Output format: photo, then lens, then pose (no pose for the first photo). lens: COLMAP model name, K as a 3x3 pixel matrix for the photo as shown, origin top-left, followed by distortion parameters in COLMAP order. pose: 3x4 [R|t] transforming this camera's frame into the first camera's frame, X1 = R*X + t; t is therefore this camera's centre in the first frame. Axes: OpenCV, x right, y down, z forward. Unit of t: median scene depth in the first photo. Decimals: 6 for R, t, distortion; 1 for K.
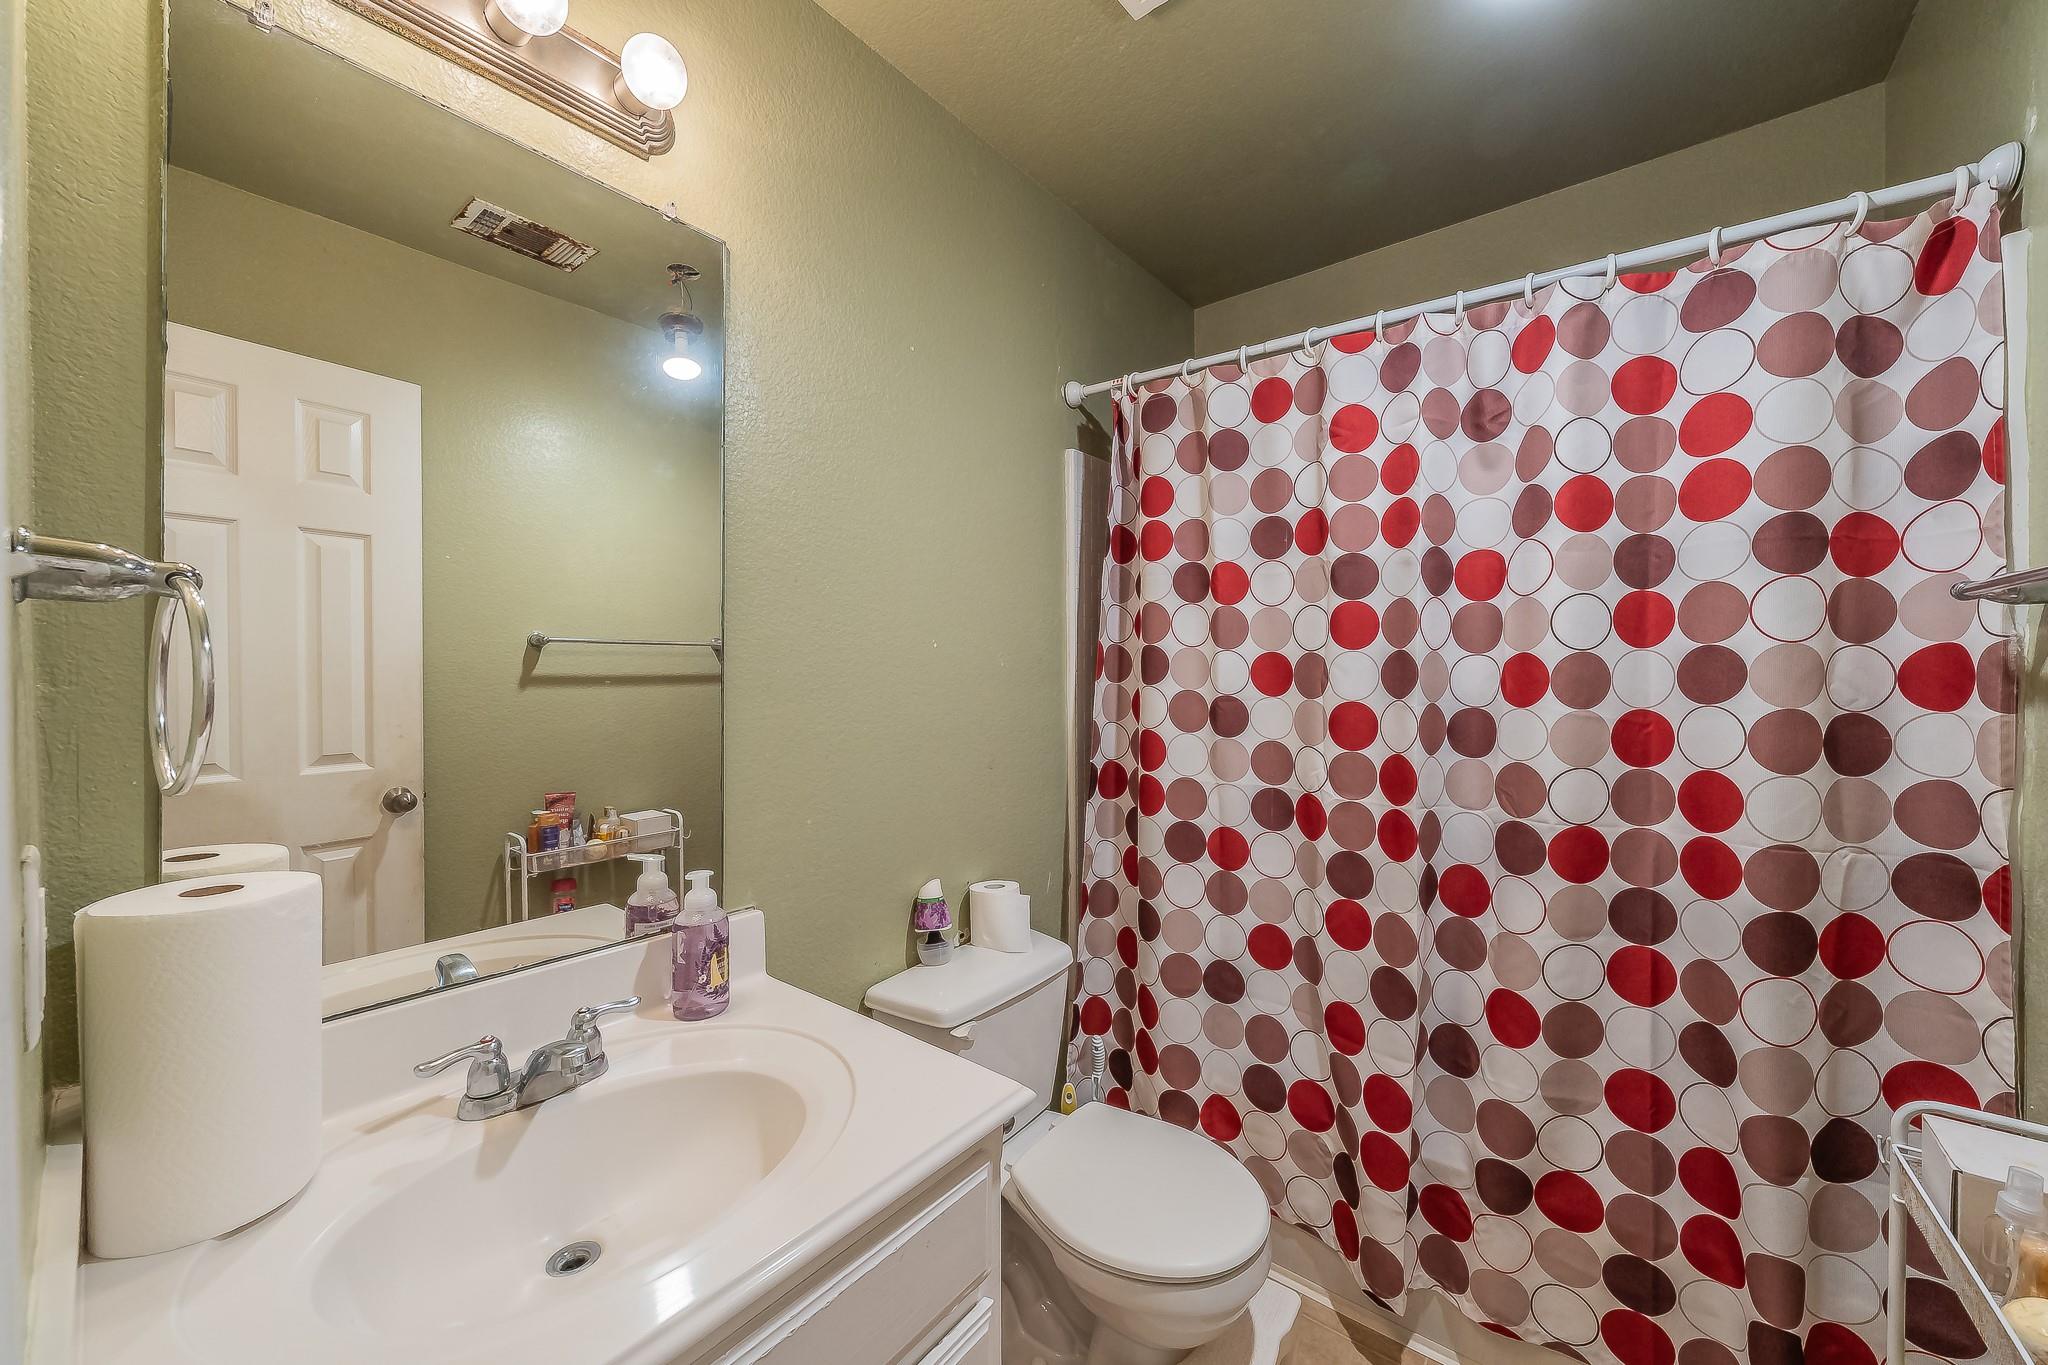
lens RADIAL K [[740.8, 0, 1022.6], [0, 740.8, 671.0], [0, 0, 1]] dist [-0.007362, 0.000218]
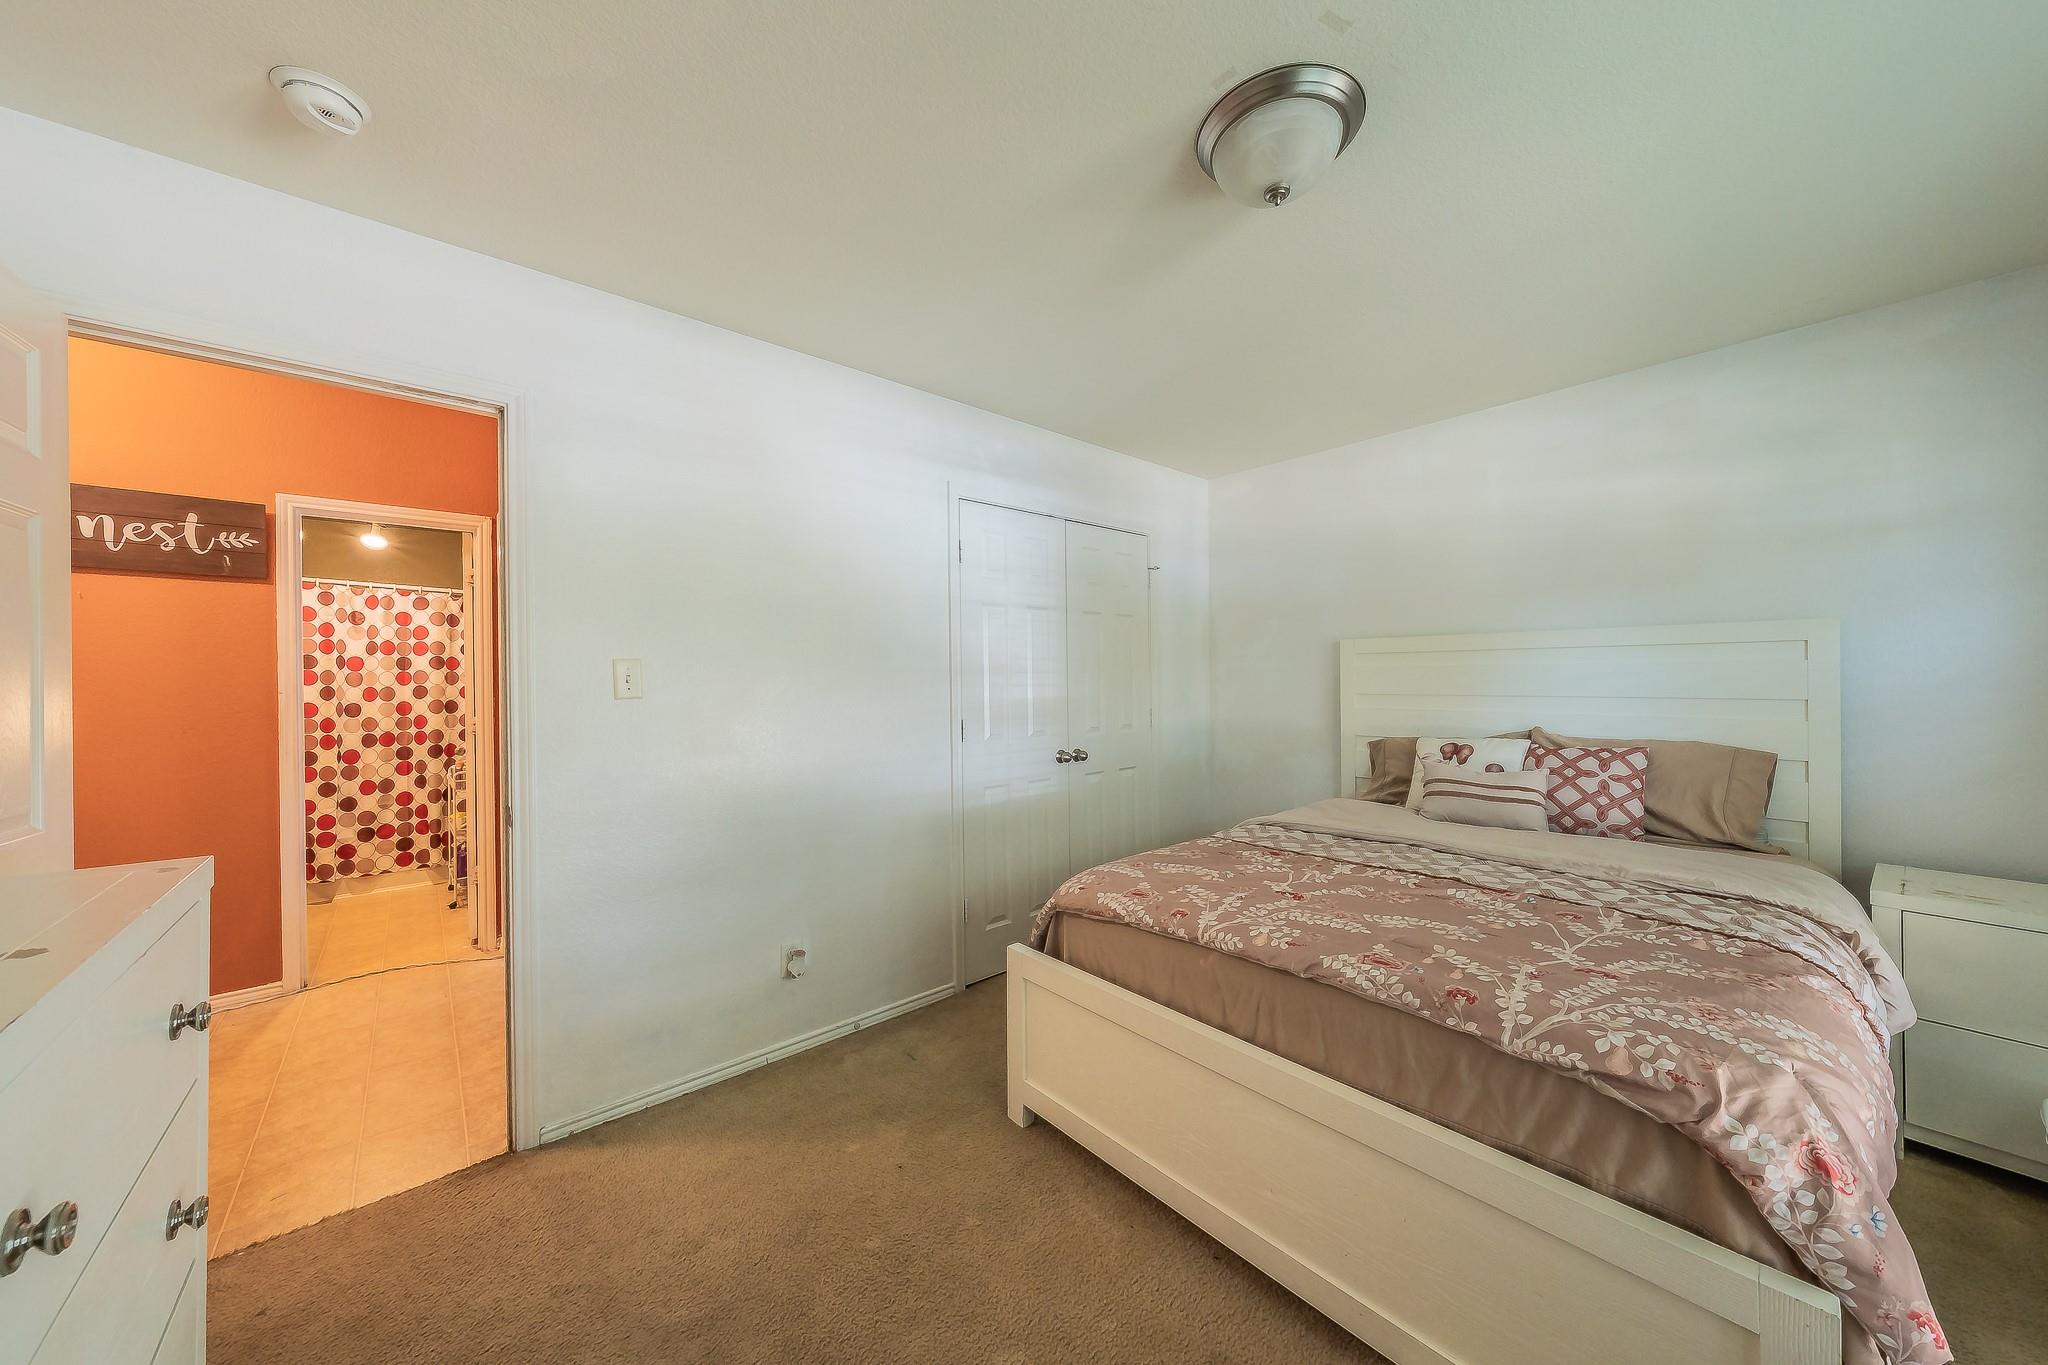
lens RADIAL K [[709.7, 0, 1022.3], [0, 709.7, 682.9], [0, 0, 1]] dist [-0.002582, 0.000047]
pose [[0.180436, -0.001652, 0.983585, -2.246934], [0.011092, 0.999938, -0.000355, -0.007729], [-0.983524, 0.010974, 0.180443, -2.884558]]
